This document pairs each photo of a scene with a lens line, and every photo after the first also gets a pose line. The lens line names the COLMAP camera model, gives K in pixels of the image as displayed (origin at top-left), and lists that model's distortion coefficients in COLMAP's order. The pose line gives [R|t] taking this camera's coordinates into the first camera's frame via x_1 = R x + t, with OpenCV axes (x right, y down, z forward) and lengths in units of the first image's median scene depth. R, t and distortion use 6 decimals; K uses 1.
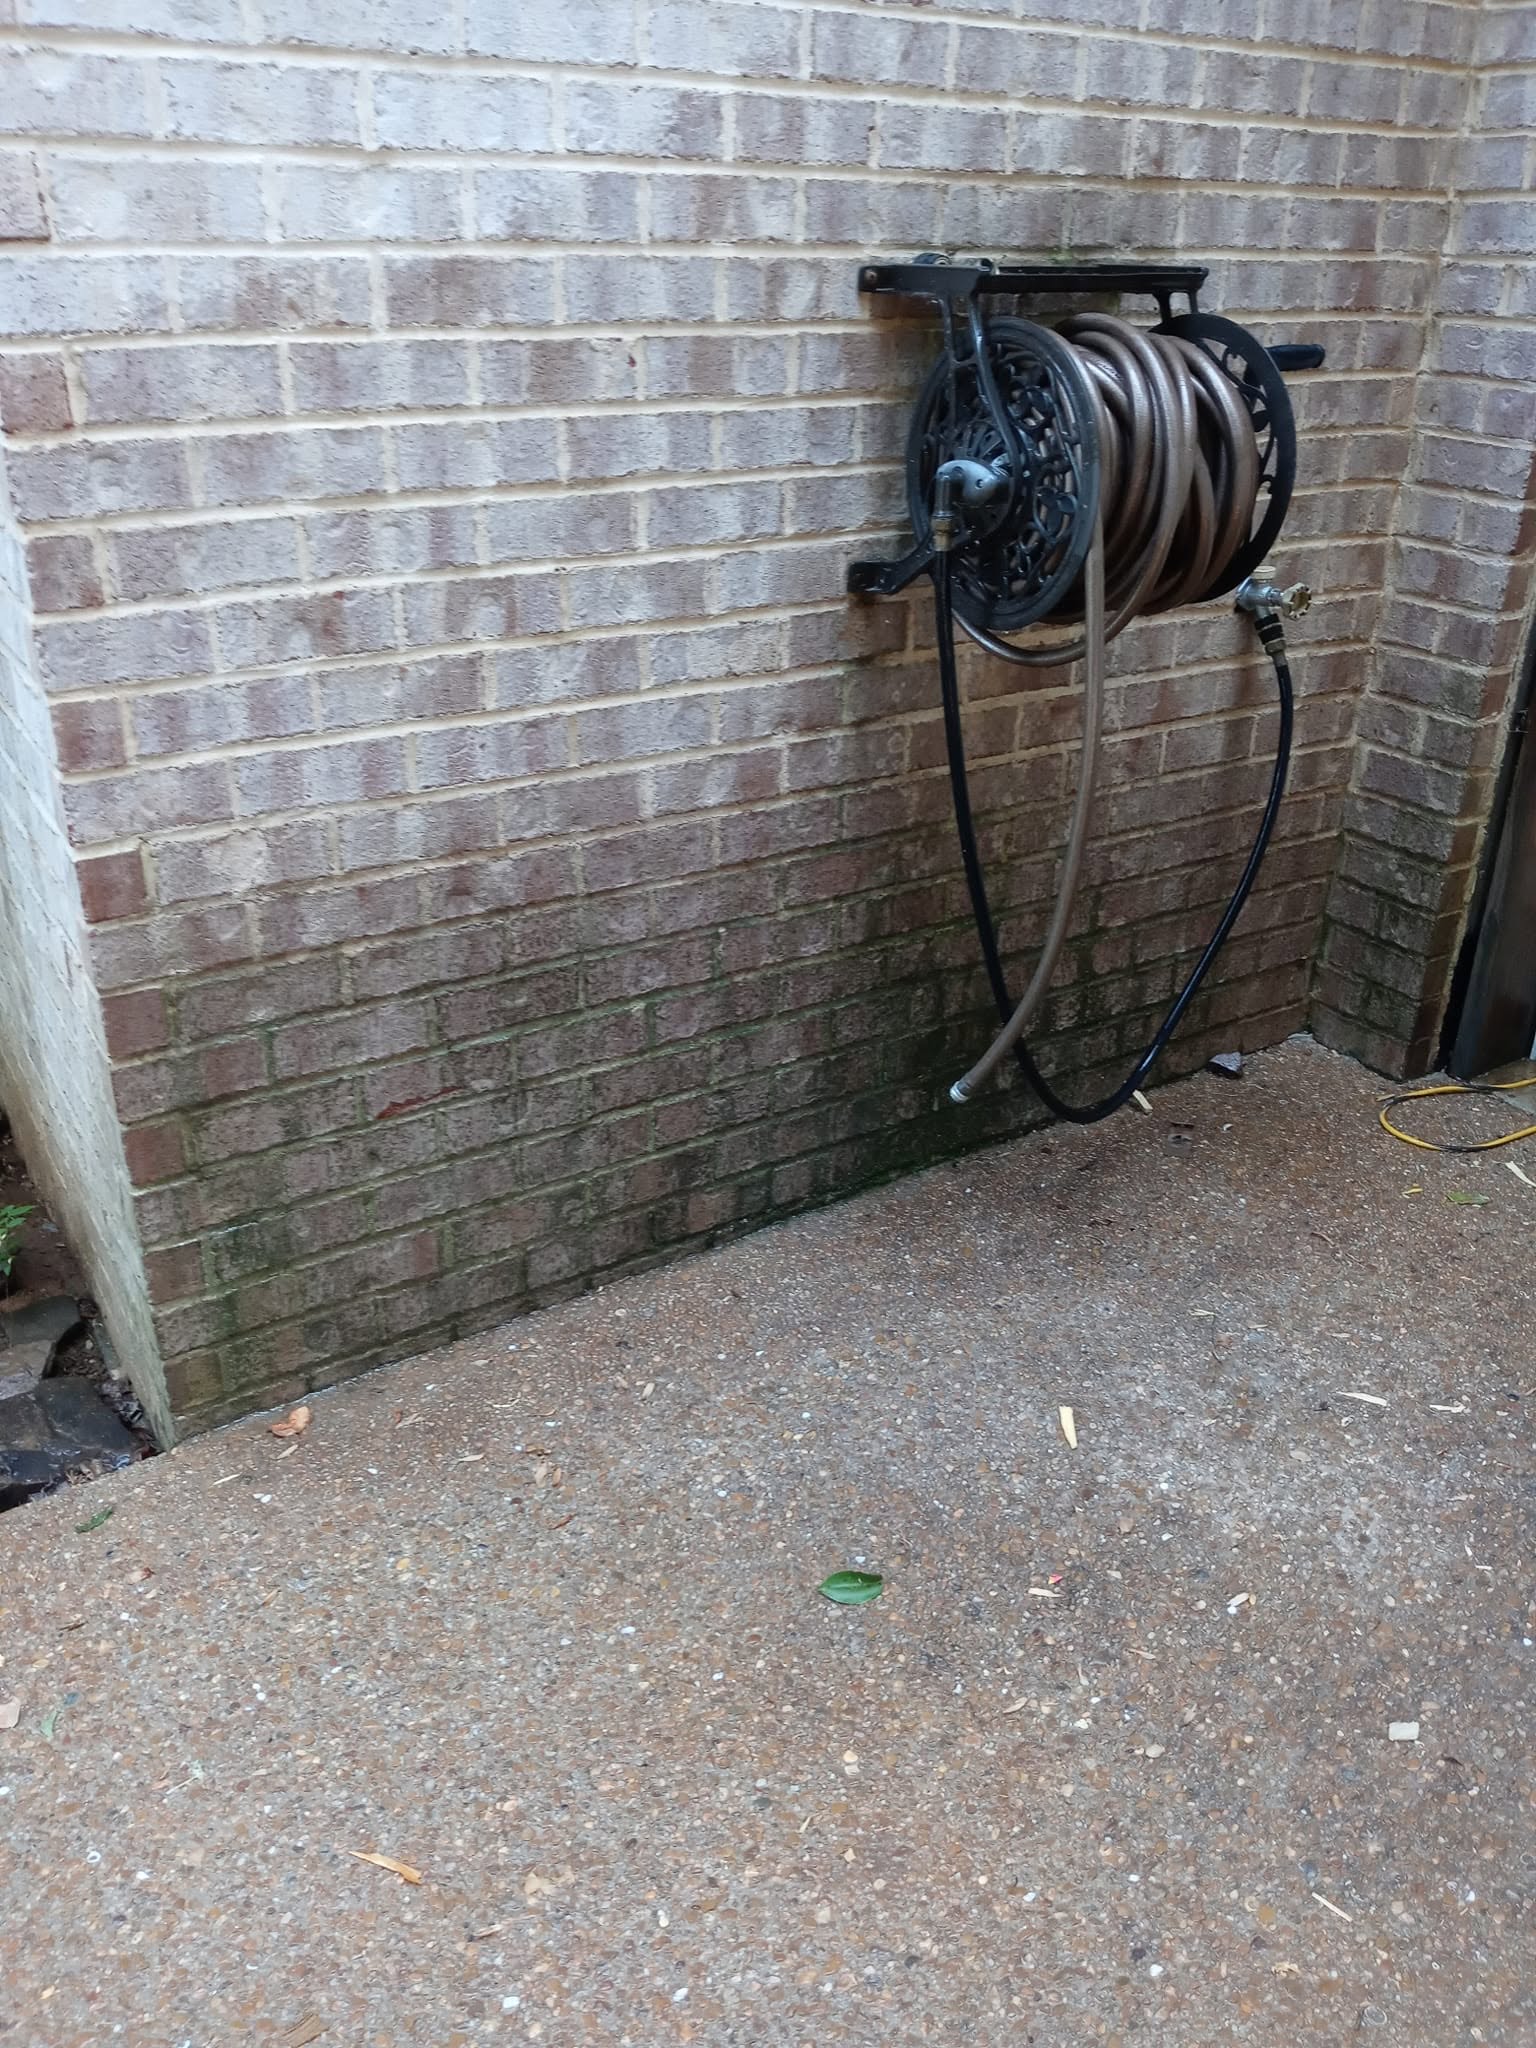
lens RADIAL K [[1628.9, 0, 768.0], [0, 1628.9, 1024.0], [0, 0, 1]] dist [-0.002416, -0.029304]
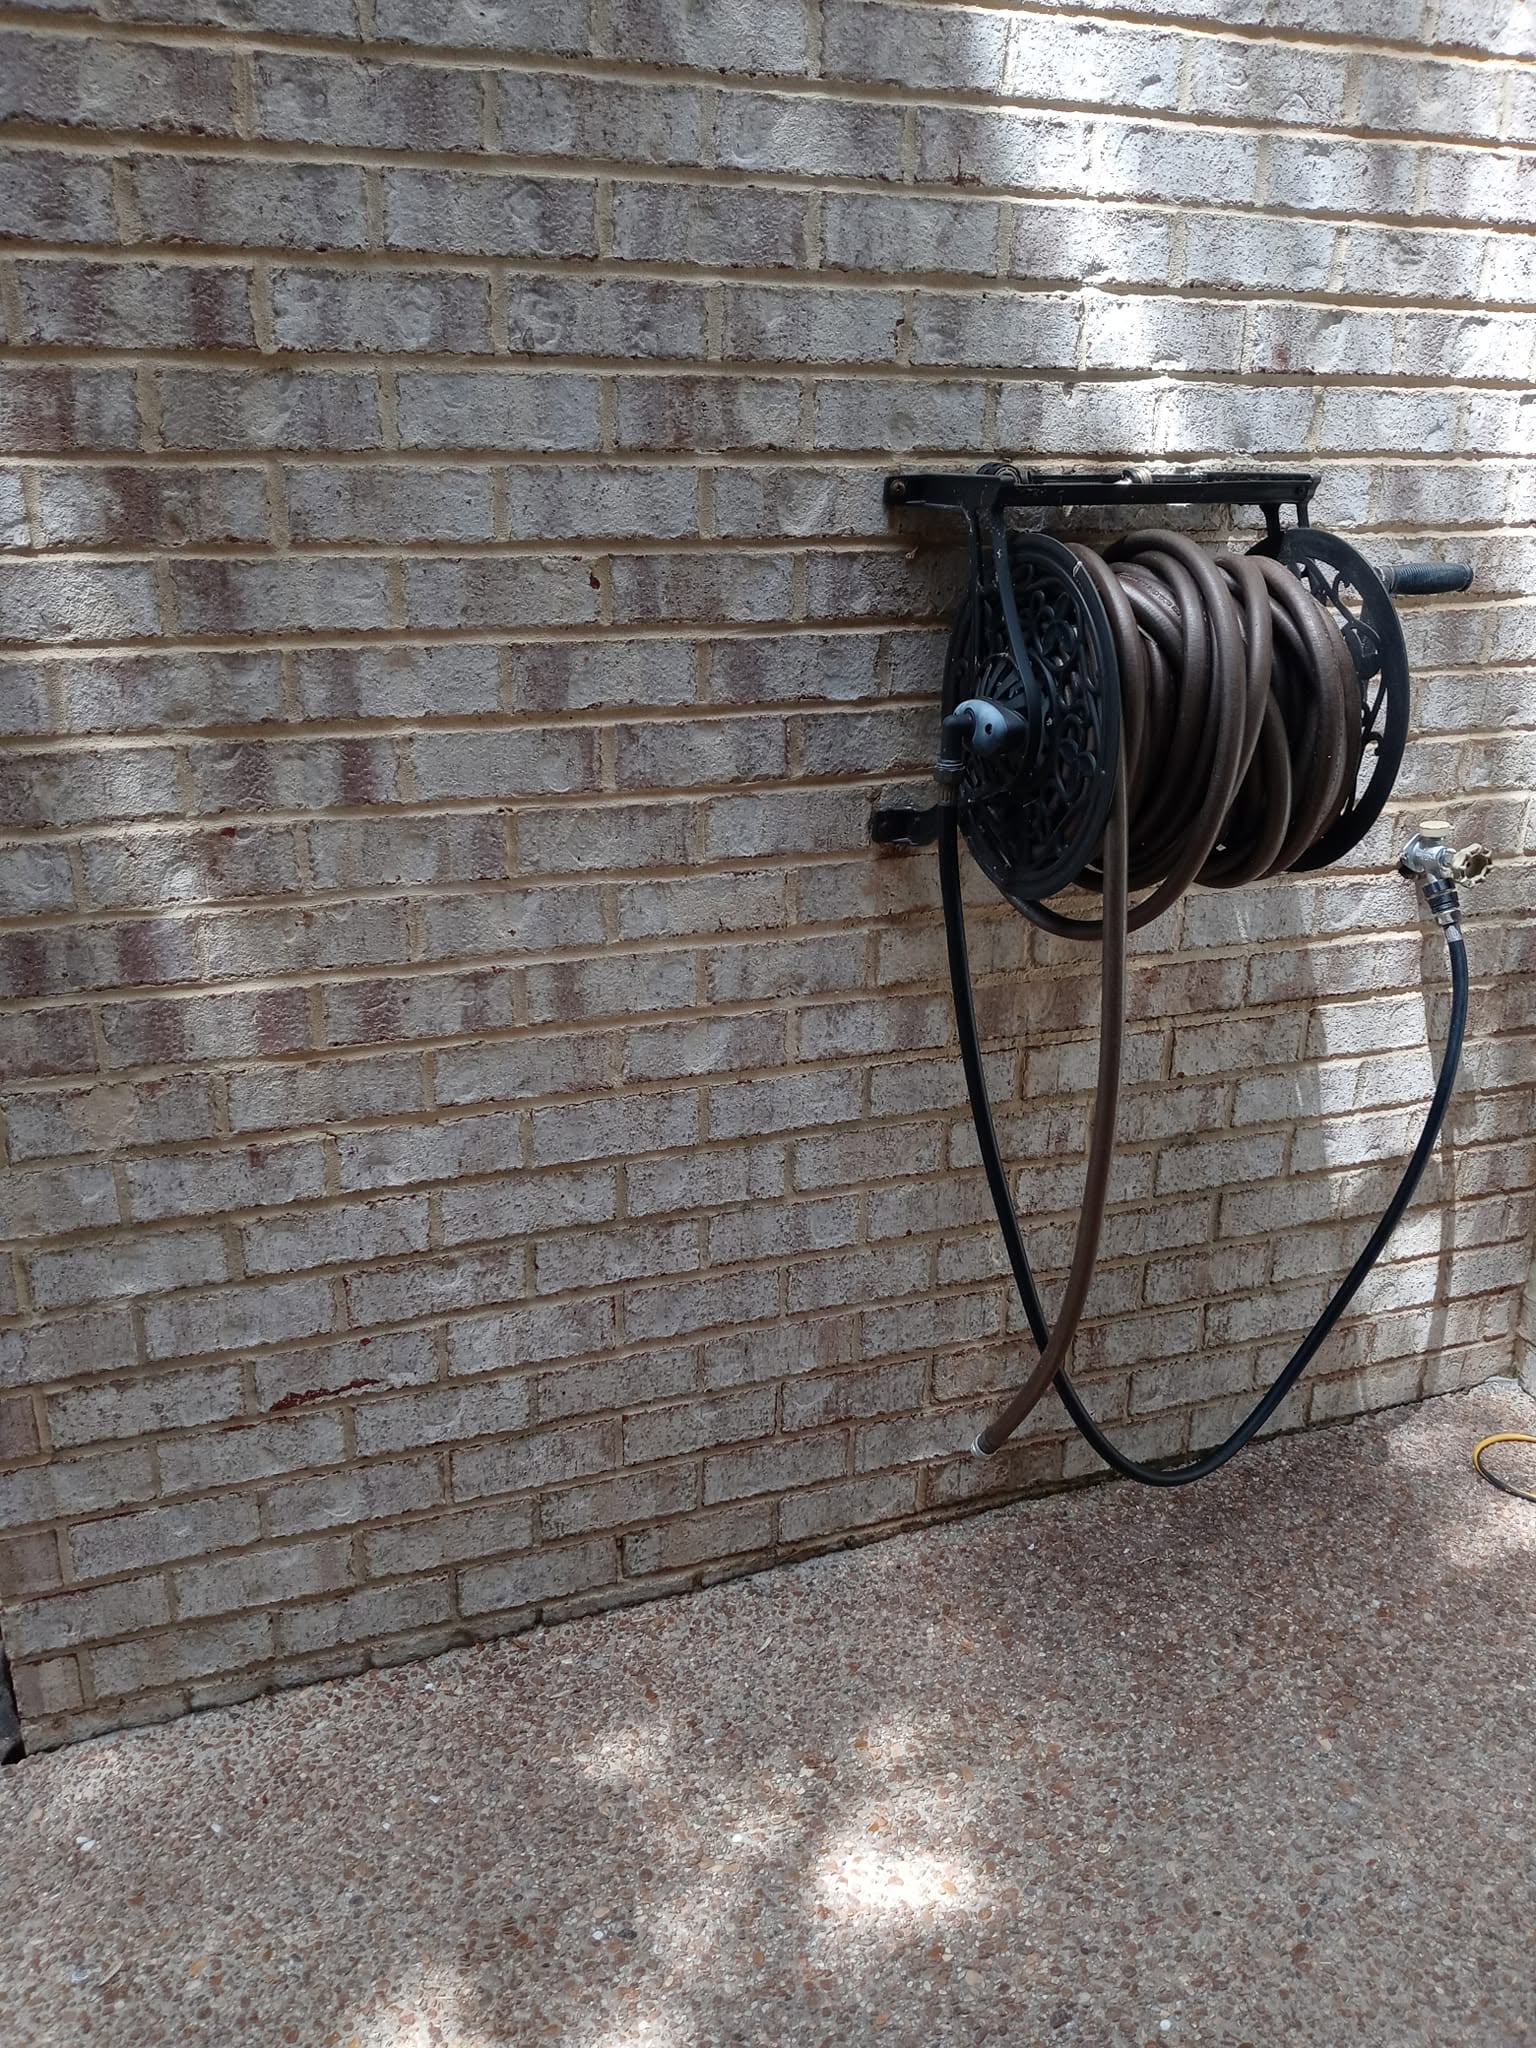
lens RADIAL K [[1613.5, 0, 768.0], [0, 1613.5, 1024.0], [0, 0, 1]] dist [0.062114, -0.144887]
pose [[0.975507, 0.065267, -0.210064, 0.196910], [-0.088499, 0.990720, -0.103160, -0.084081], [0.201381, 0.119224, 0.972230, 0.184995]]
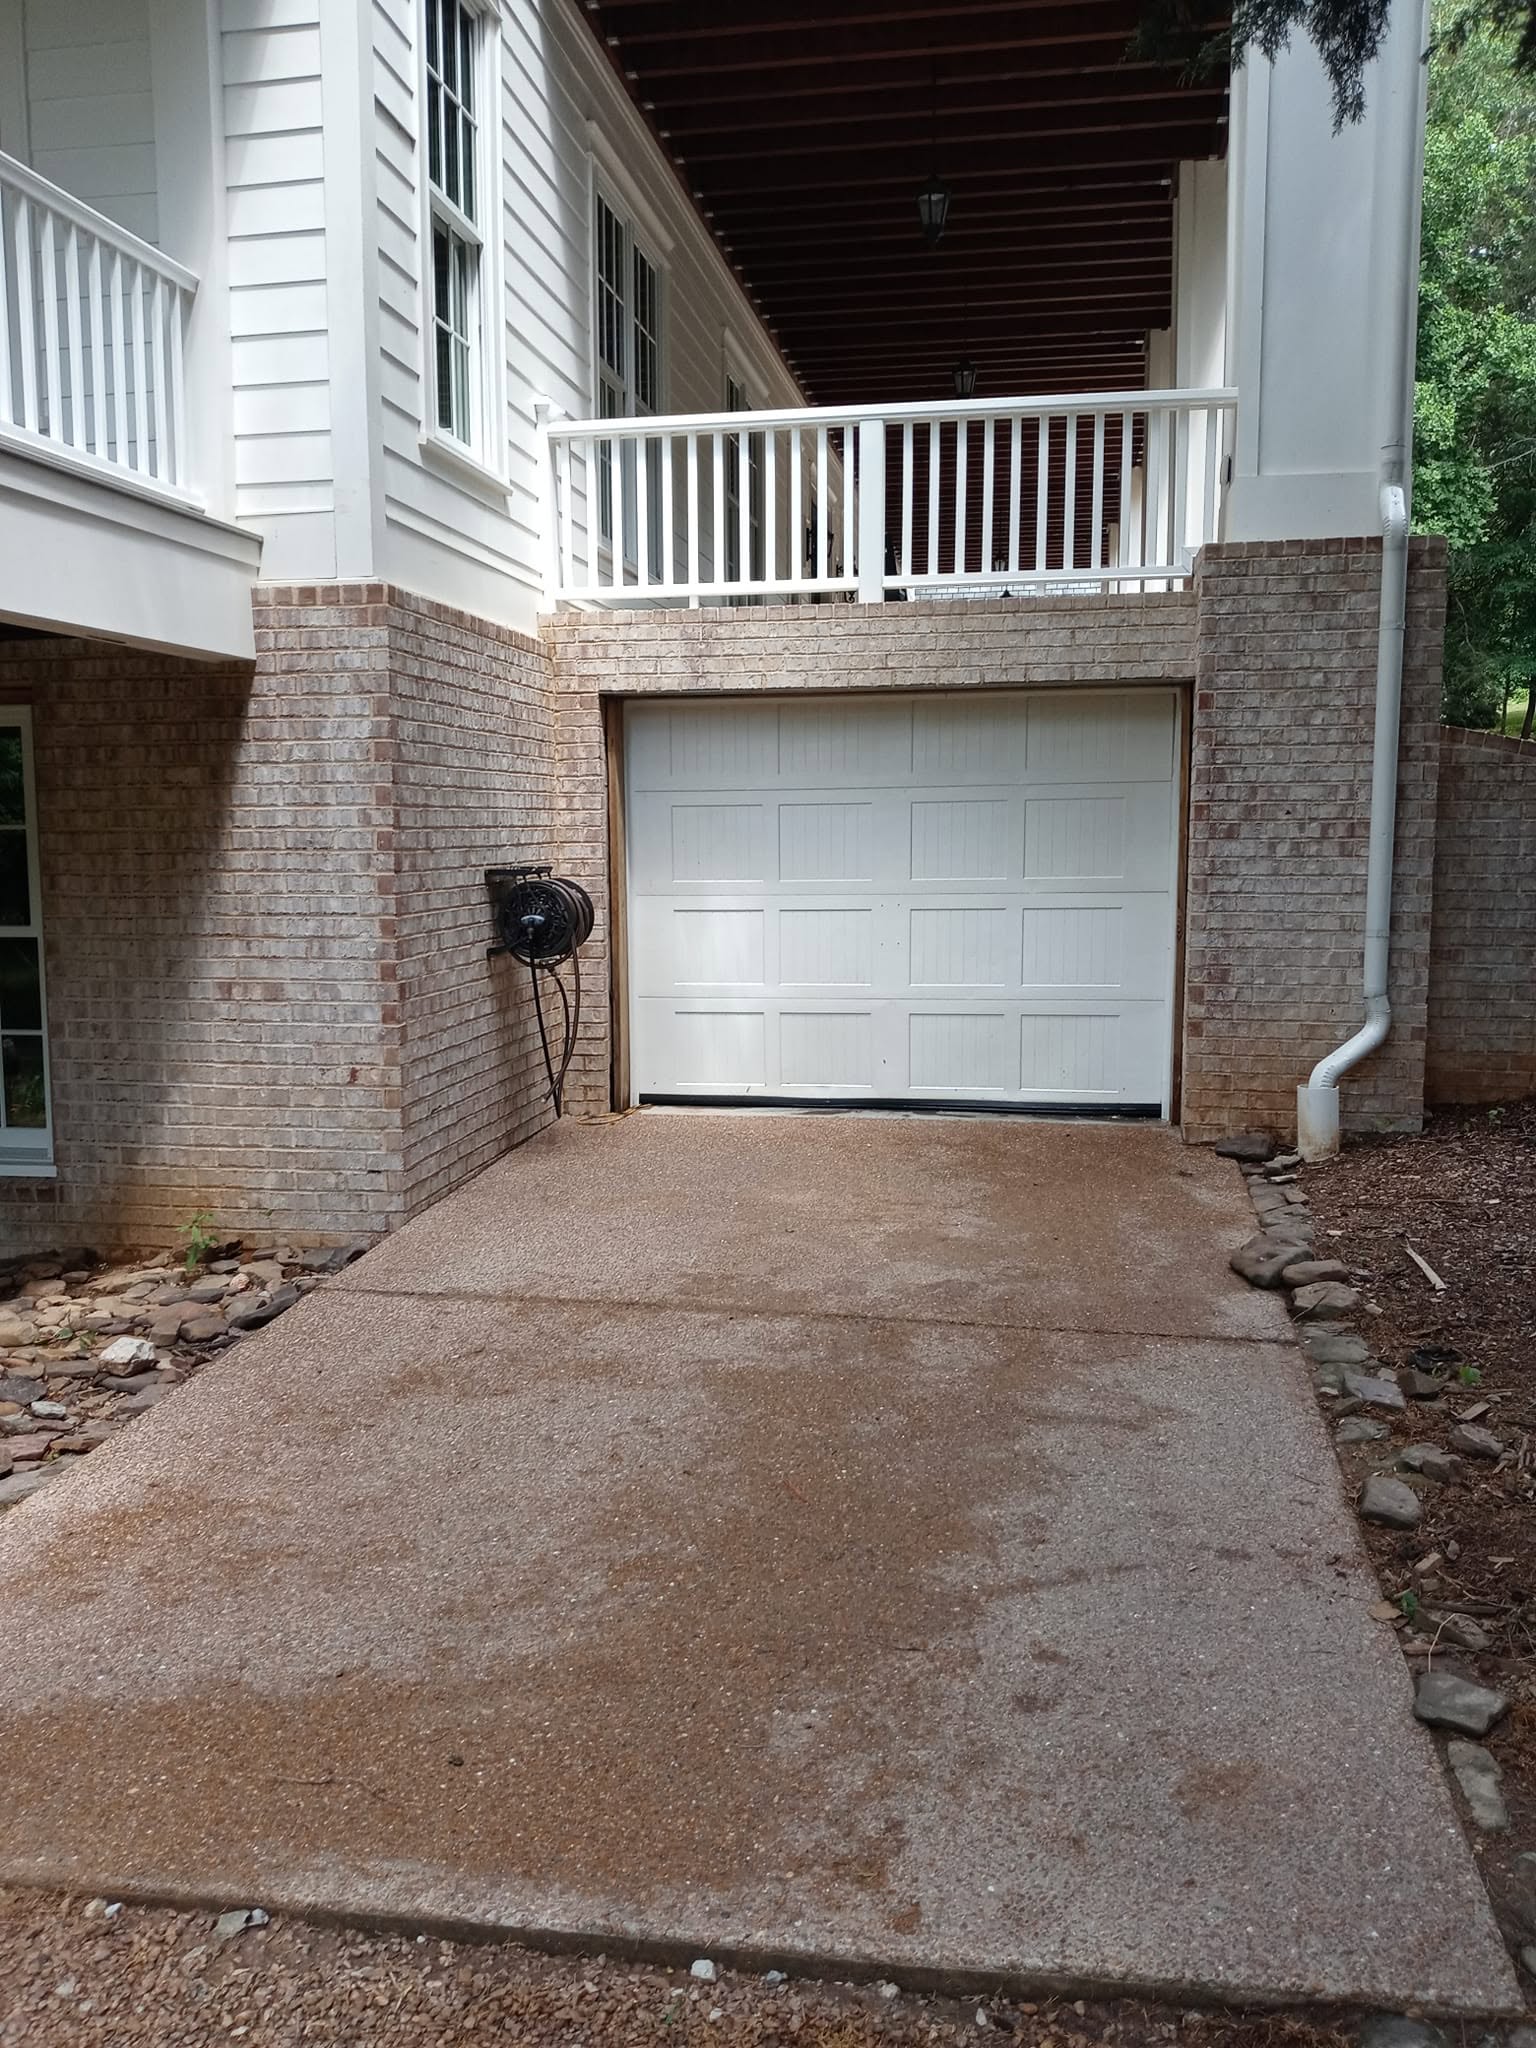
lens RADIAL K [[1622.8, 0, 704.2], [0, 1622.8, 1080.5], [0, 0, 1]] dist [0.074575, -0.319885]
pose [[0.698070, -0.129703, 0.704185, -2.299100], [0.330158, 0.930976, -0.155816, 0.731573], [-0.635370, 0.341263, 0.692709, -1.737956]]
